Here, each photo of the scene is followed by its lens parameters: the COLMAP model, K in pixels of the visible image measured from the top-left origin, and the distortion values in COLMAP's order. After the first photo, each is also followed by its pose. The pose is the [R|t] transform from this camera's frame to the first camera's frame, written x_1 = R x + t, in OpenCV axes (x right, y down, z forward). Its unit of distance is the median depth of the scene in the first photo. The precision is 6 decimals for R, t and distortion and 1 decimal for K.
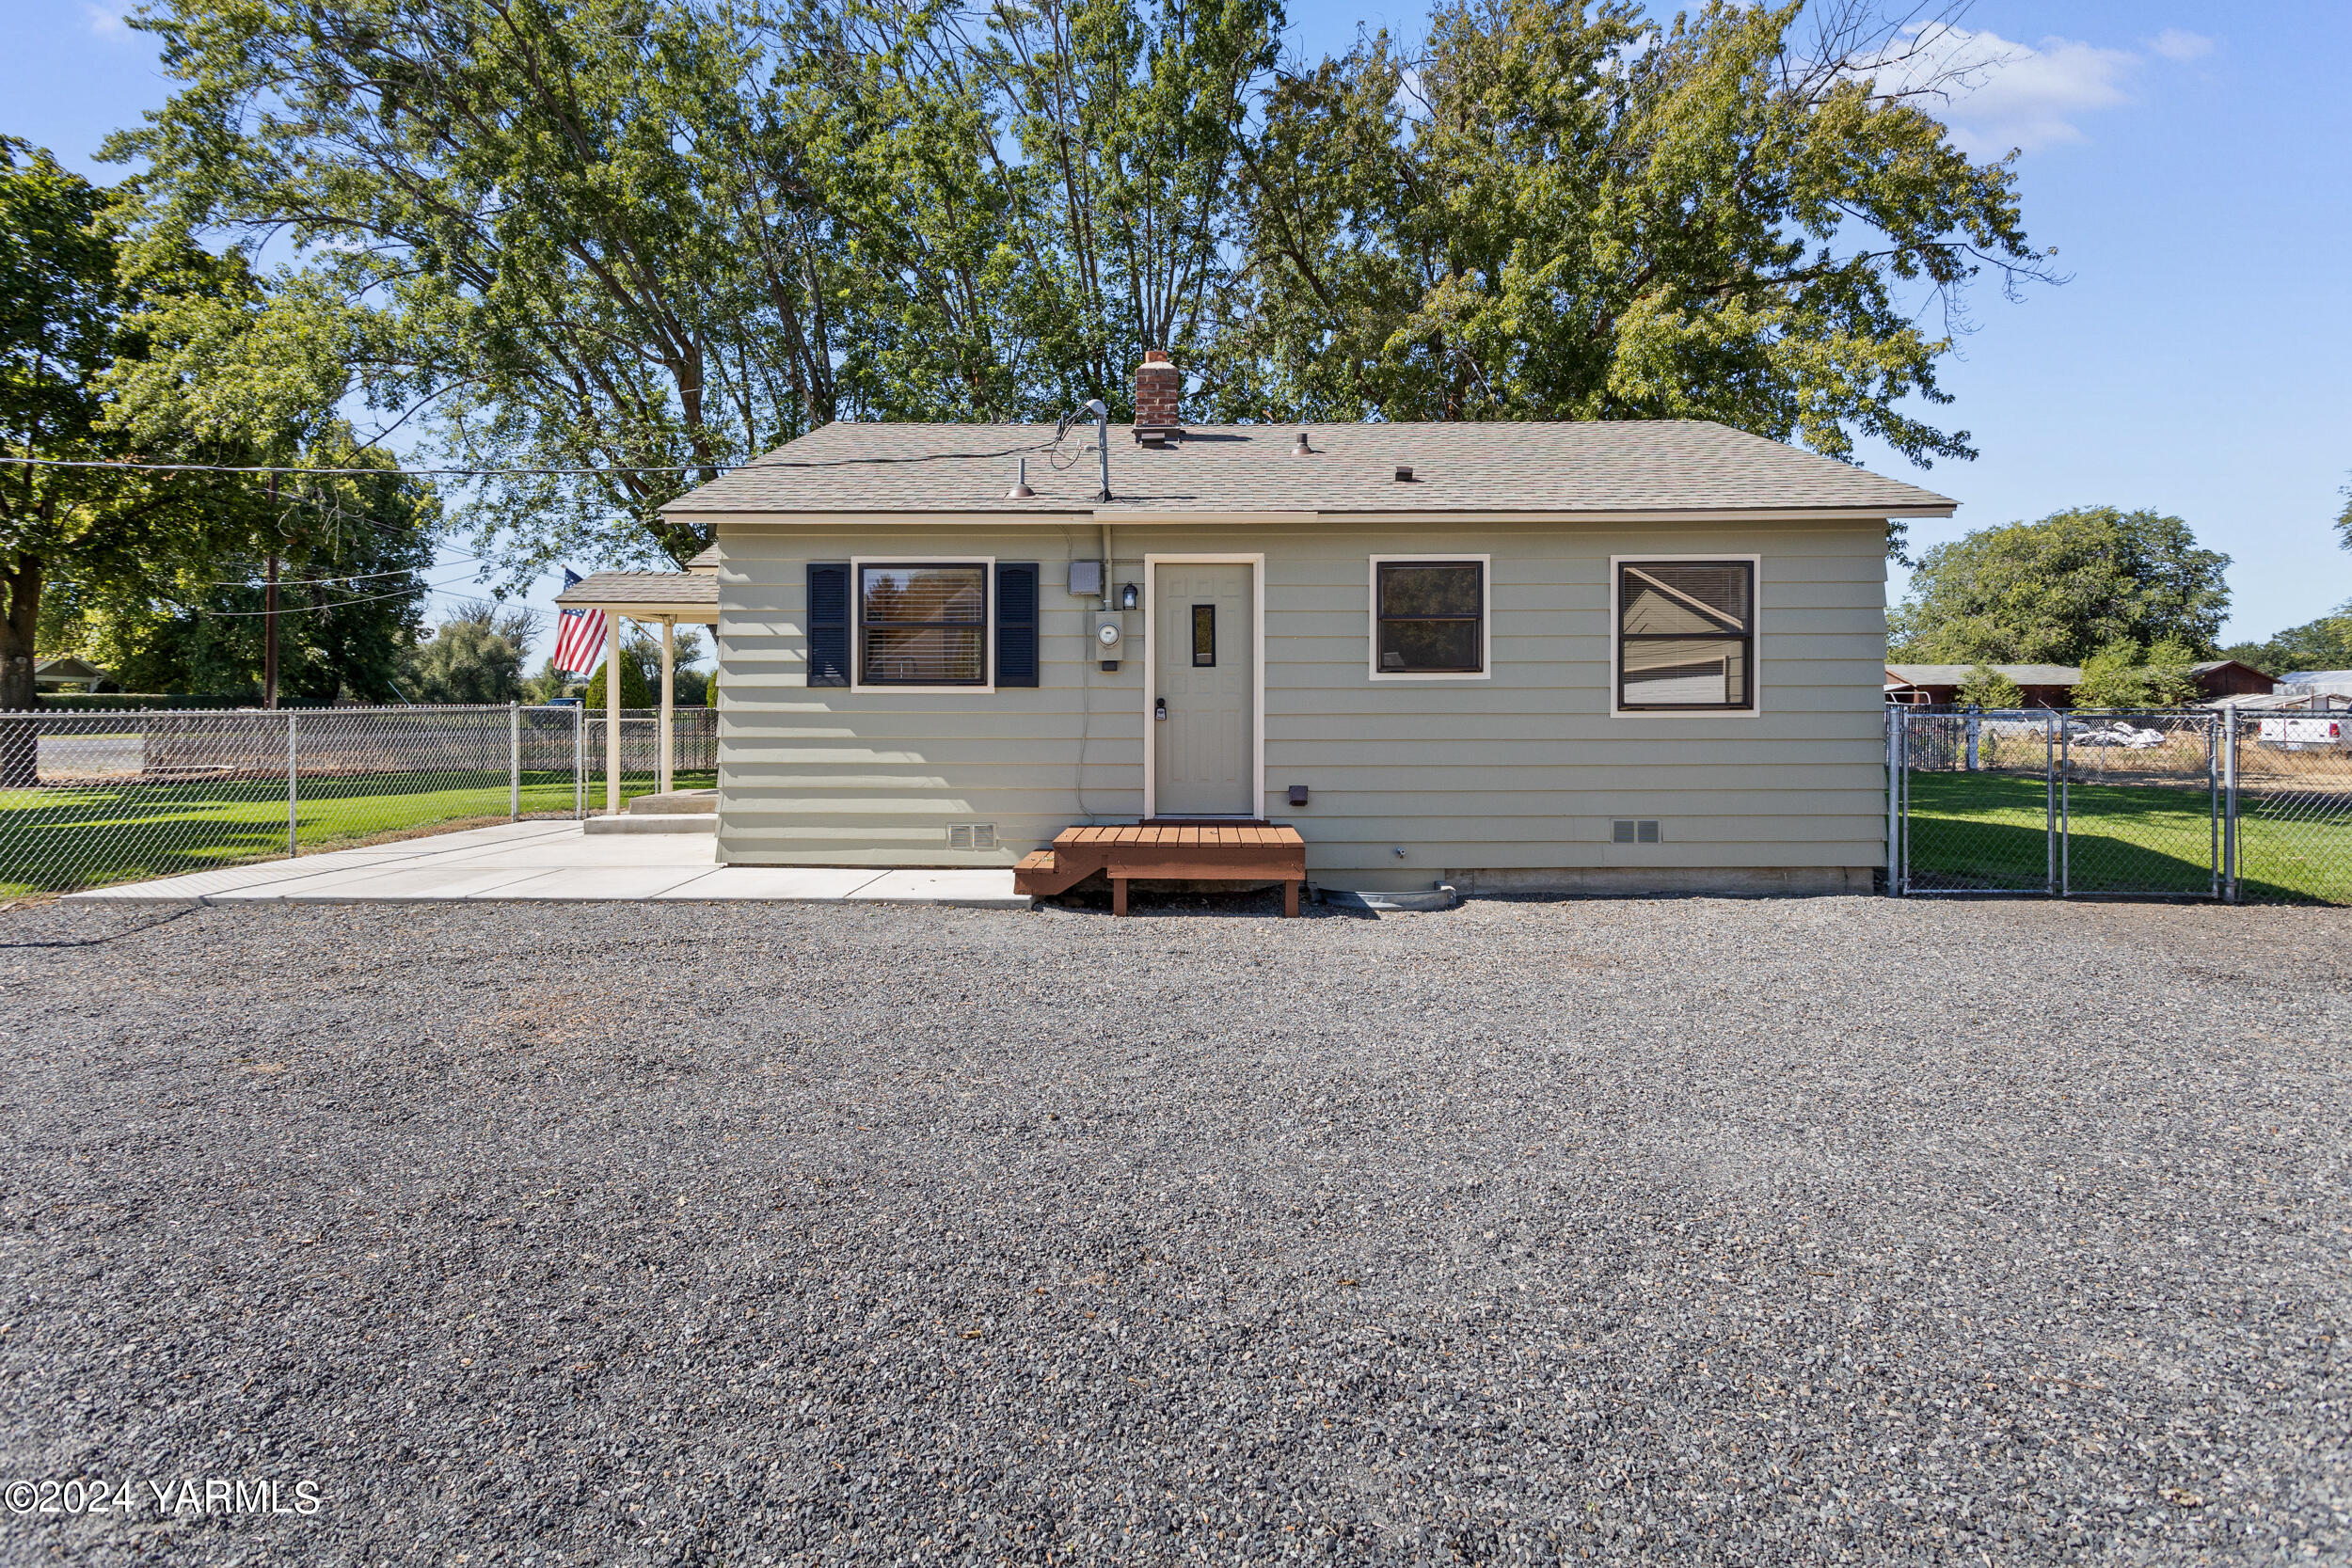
lens RADIAL K [[1120.1, 0, 1174.0], [0, 1120.1, 725.6], [0, 0, 1]] dist [-0.000436, 0.001031]
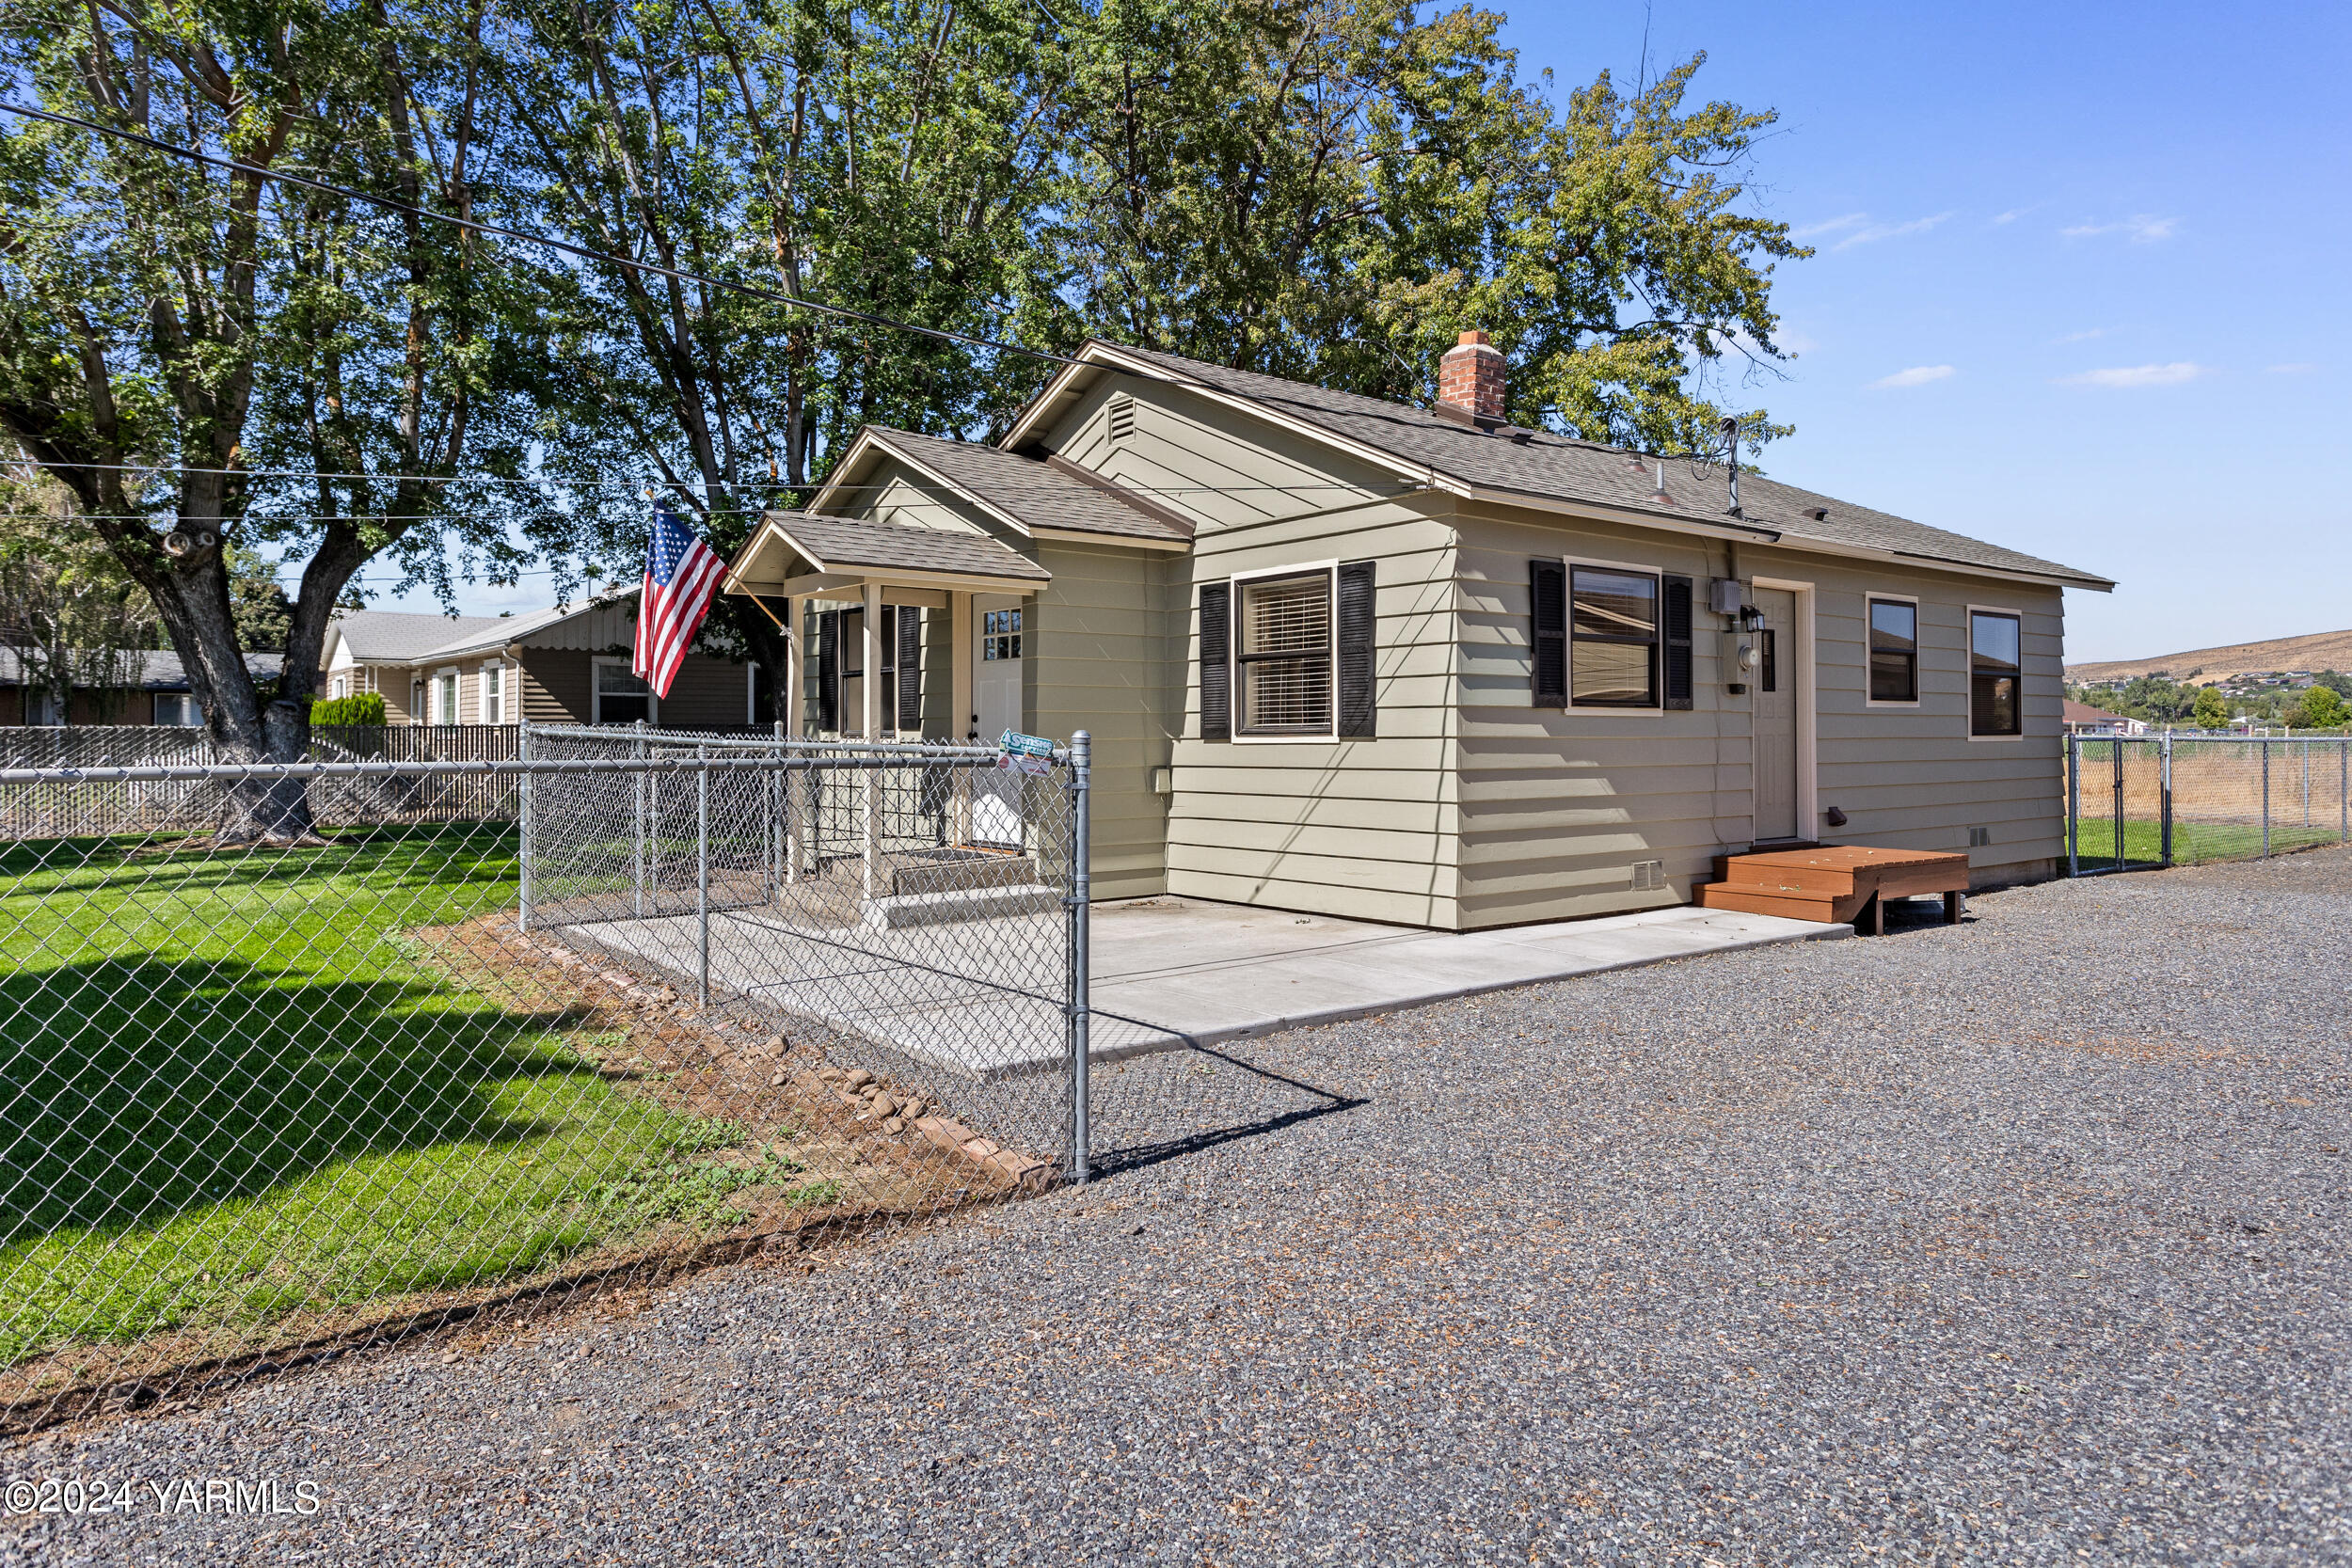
lens RADIAL K [[1509.4, 0, 1177.1], [0, 1509.4, 735.1], [0, 0, 1]] dist [0.029540, 0.001029]
pose [[0.752209, -0.000713, 0.658924, -1.268984], [0.009095, 0.999915, -0.009301, -0.006091], [-0.658862, 0.012989, 0.752152, 0.332008]]
